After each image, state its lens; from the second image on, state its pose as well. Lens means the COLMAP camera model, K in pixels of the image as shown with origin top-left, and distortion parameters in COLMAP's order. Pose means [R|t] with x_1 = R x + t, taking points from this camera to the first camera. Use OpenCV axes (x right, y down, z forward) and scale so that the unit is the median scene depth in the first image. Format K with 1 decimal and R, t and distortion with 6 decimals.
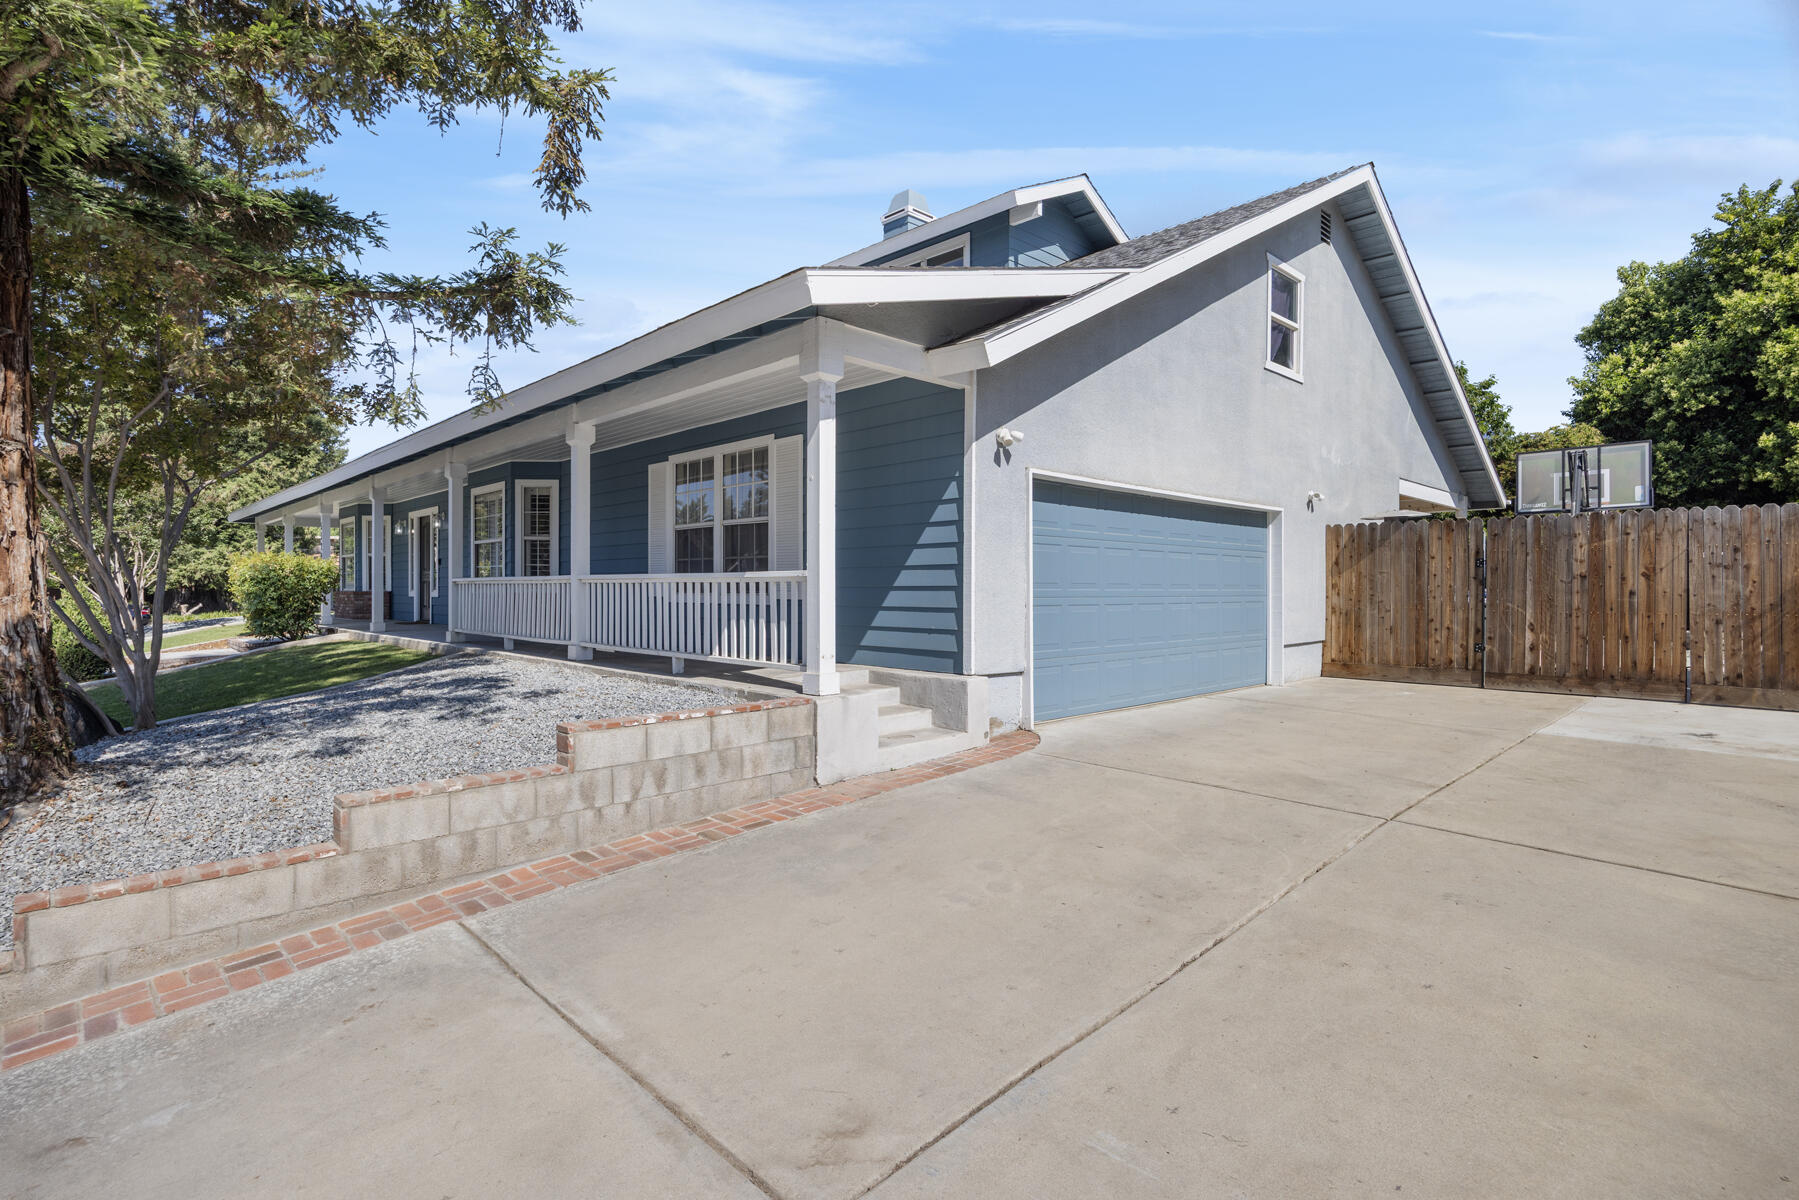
lens RADIAL K [[862.7, 0, 899.5], [0, 862.7, 600.0], [0, 0, 1]] dist [-0.002816, -0.000090]
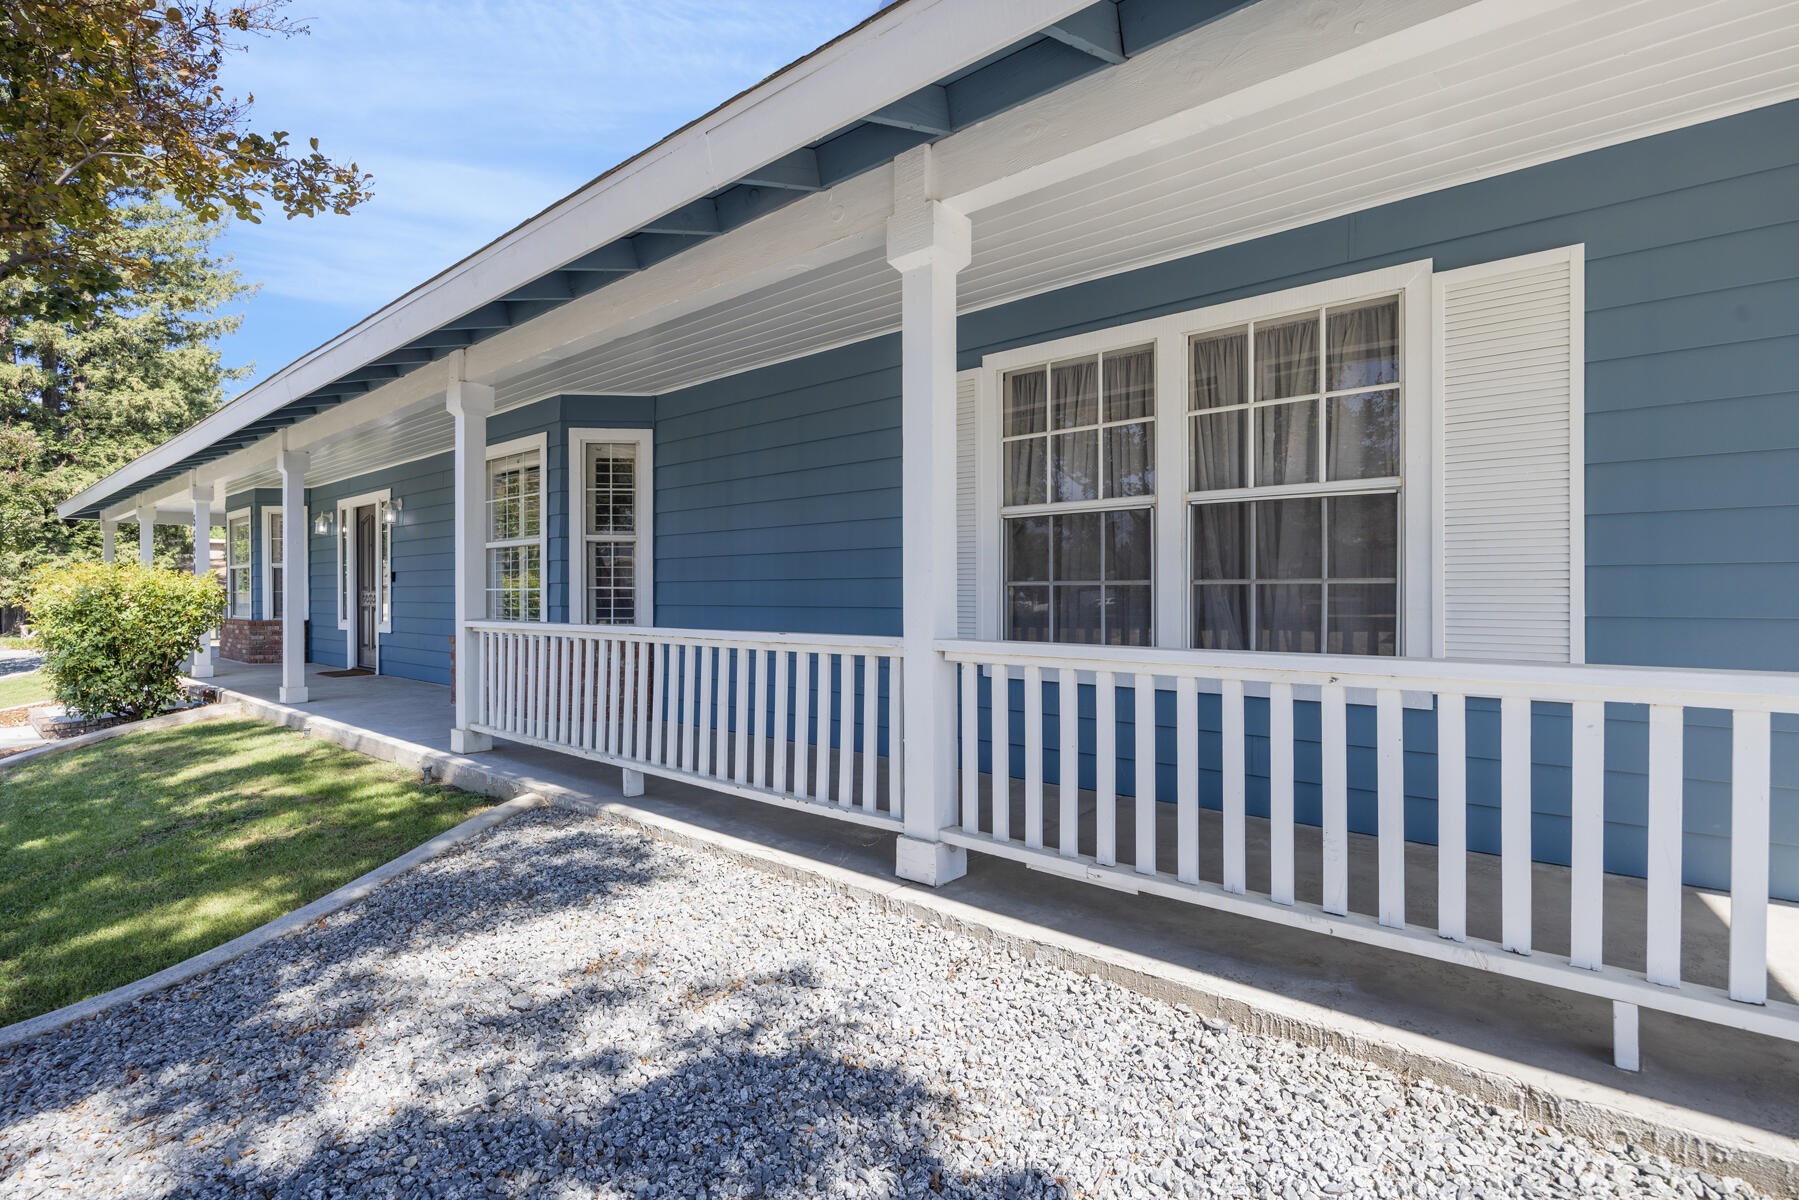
lens RADIAL K [[862.7, 0, 899.5], [0, 862.7, 600.0], [0, 0, 1]] dist [-0.002816, -0.000090]
pose [[0.996570, -0.006379, 0.082502, -0.256082], [0.006682, 0.999972, -0.003389, -0.027126], [-0.082478, 0.003929, 0.996585, 0.402953]]
